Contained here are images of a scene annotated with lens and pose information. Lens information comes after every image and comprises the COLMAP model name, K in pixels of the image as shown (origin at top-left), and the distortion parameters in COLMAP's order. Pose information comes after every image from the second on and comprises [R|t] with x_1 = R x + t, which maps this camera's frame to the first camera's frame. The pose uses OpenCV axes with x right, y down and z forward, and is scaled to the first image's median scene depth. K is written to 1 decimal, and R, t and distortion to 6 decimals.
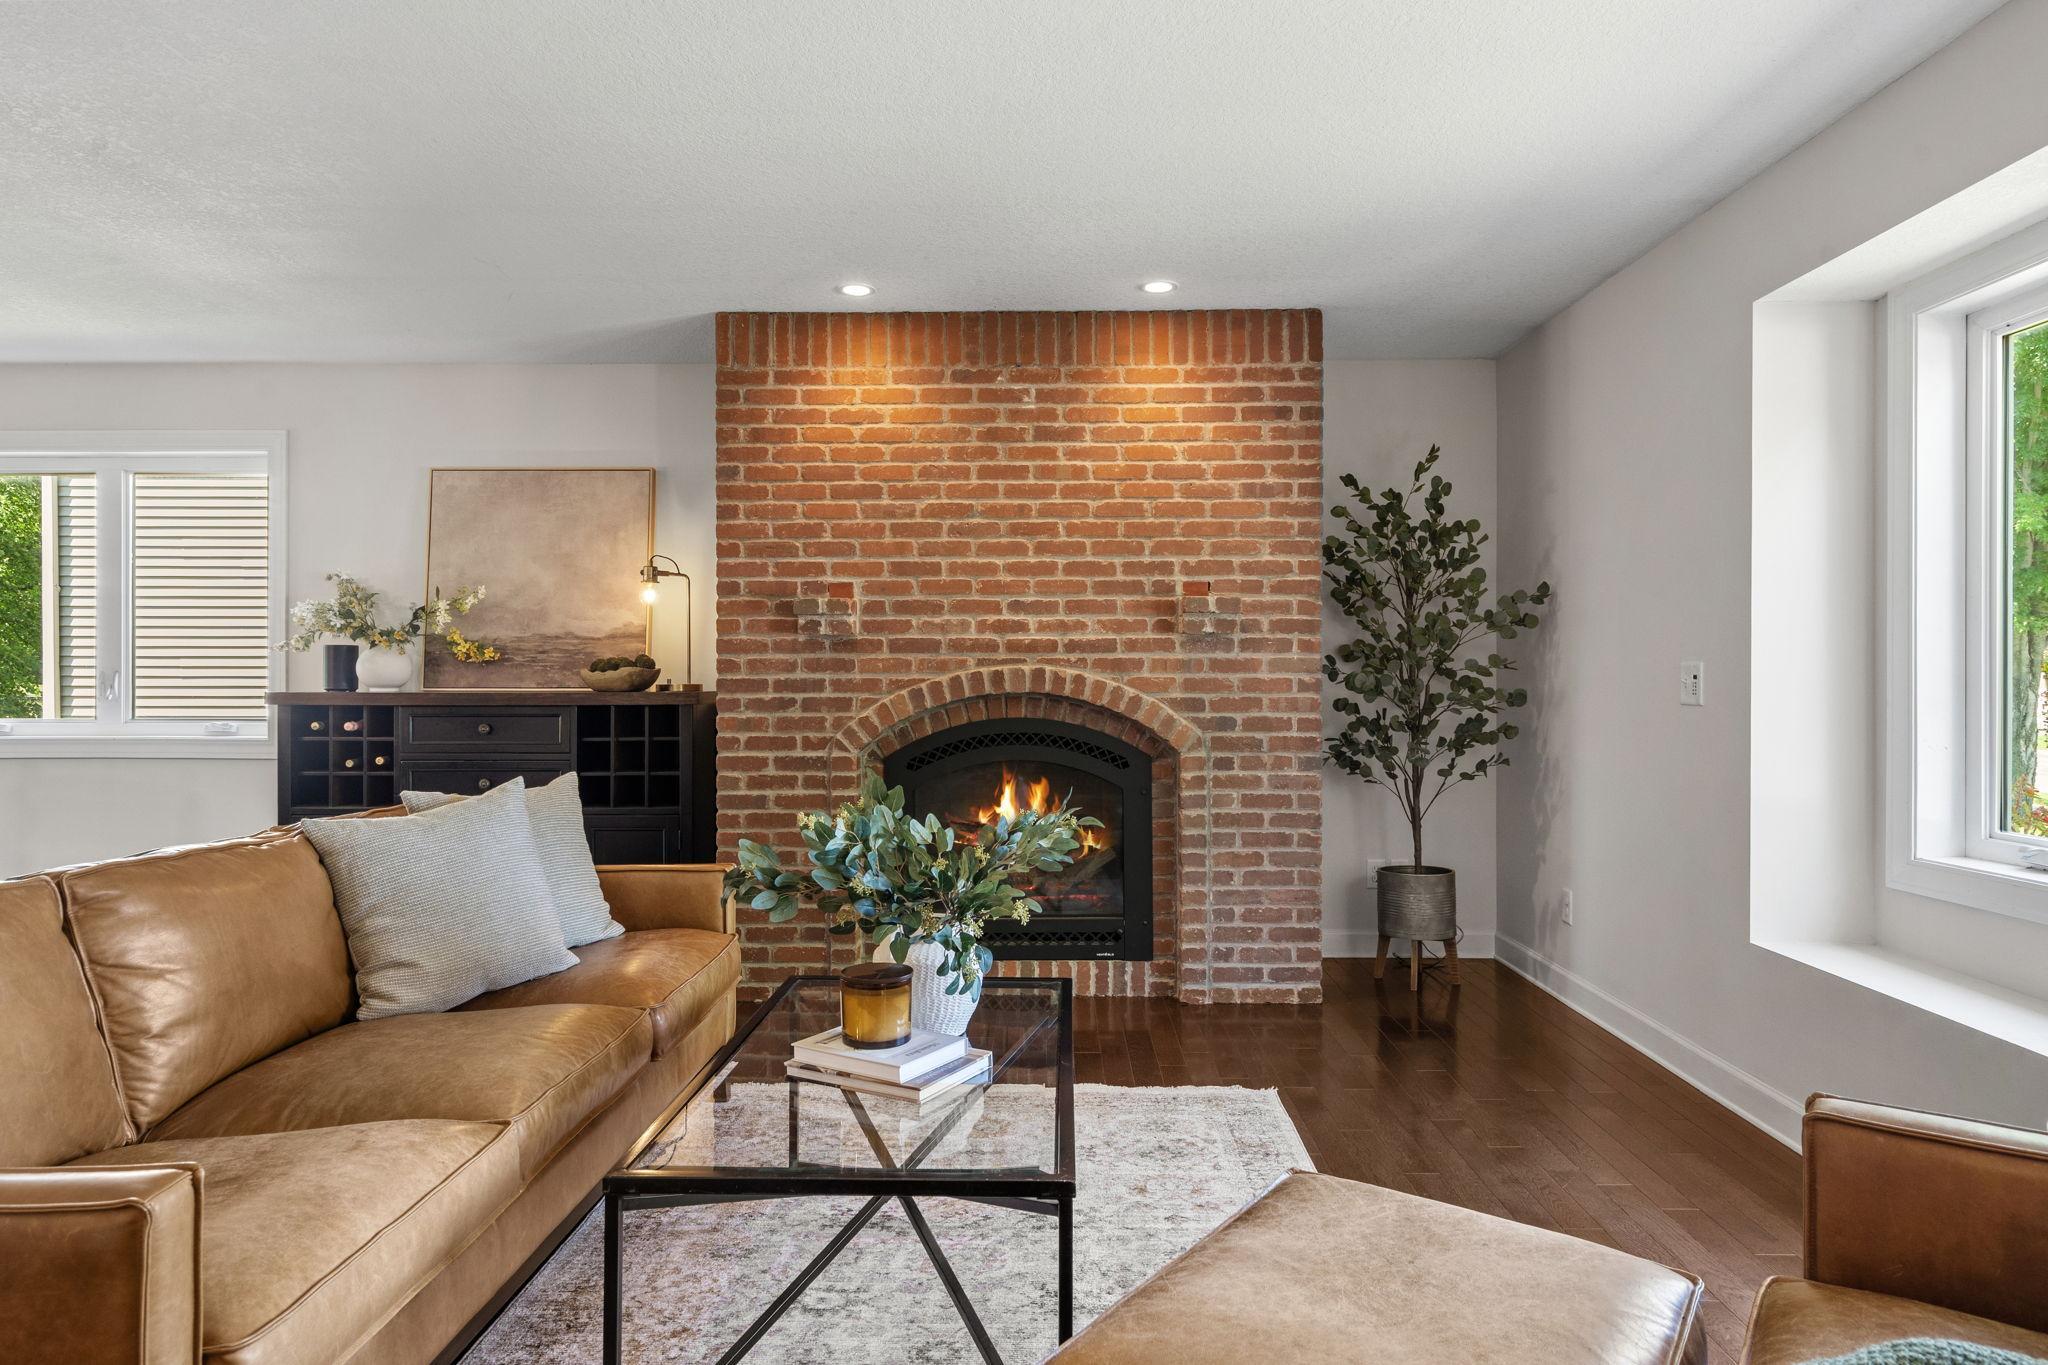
lens RADIAL K [[1215.7, 0, 1023.9], [0, 1215.7, 680.2], [0, 0, 1]] dist [0.014609, -0.002405]
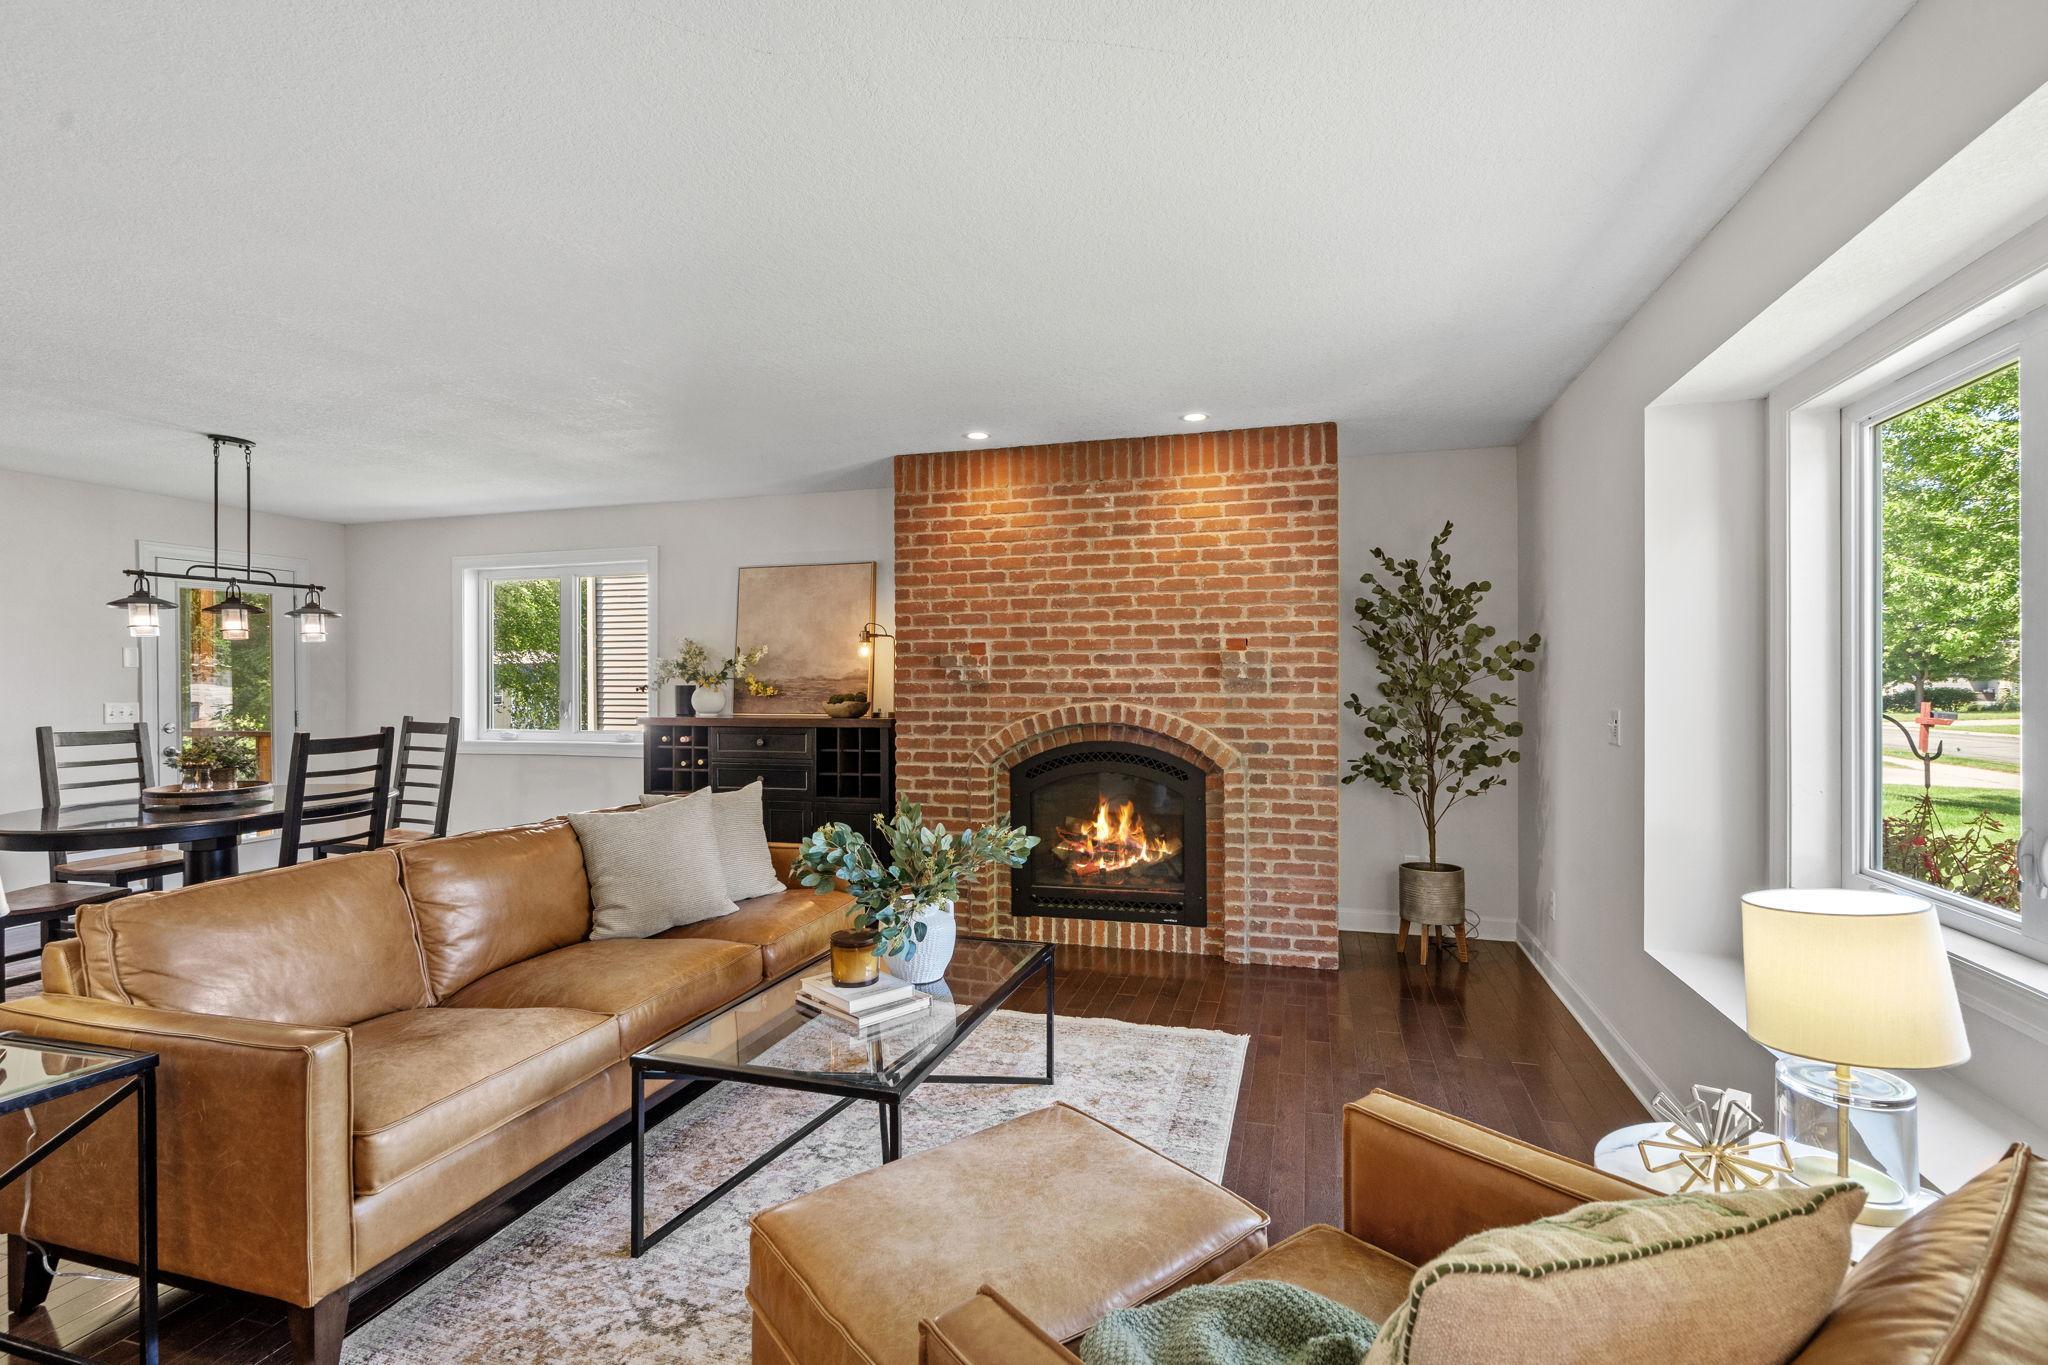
lens RADIAL K [[929.1, 0, 1033.9], [0, 929.1, 688.1], [0, 0, 1]] dist [0.001563, -0.000566]
pose [[0.965932, -0.001563, -0.258793, 0.189195], [0.002223, 0.999995, 0.002256, -0.030555], [0.258788, -0.002755, 0.965930, -0.014986]]
